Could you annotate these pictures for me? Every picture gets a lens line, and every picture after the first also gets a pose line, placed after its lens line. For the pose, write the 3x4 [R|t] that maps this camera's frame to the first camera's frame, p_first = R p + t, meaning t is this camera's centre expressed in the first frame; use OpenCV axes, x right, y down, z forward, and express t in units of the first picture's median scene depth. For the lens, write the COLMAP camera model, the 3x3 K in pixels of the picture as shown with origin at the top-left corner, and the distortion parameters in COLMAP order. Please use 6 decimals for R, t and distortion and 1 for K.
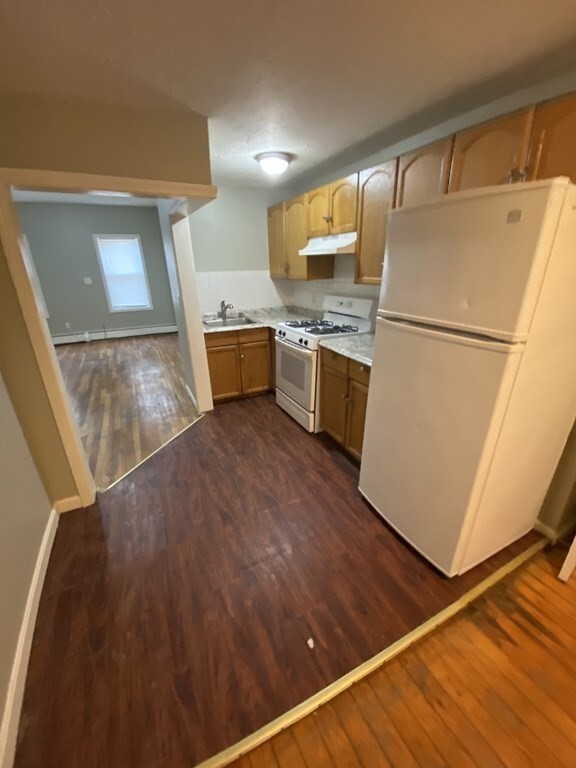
lens RADIAL K [[306.0, 0, 292.2], [0, 306.0, 386.0], [0, 0, 1]] dist [0.015599, -0.014963]
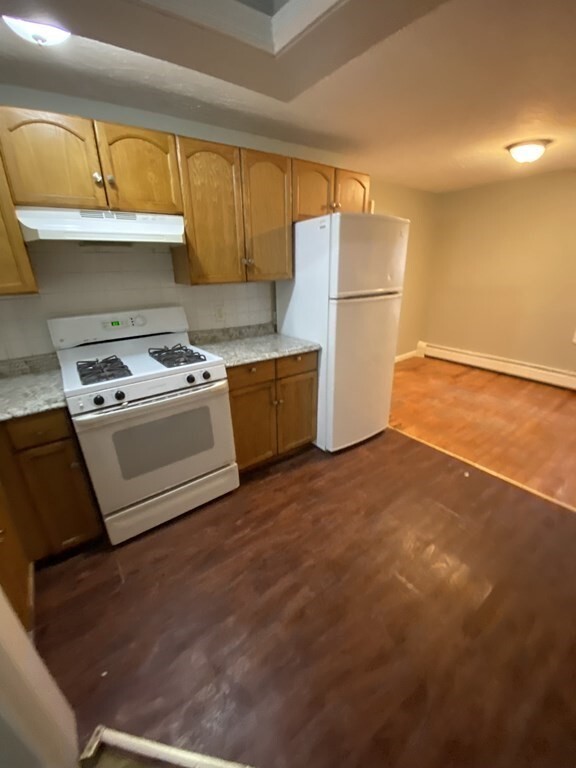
lens RADIAL K [[306.0, 0, 287.2], [0, 306.0, 381.1], [0, 0, 1]] dist [0.015599, -0.014963]
pose [[-0.161467, -0.329535, 0.930234, -0.652554], [0.386909, 0.846002, 0.366854, -0.333924], [-0.907871, 0.419151, -0.009101, 0.928149]]
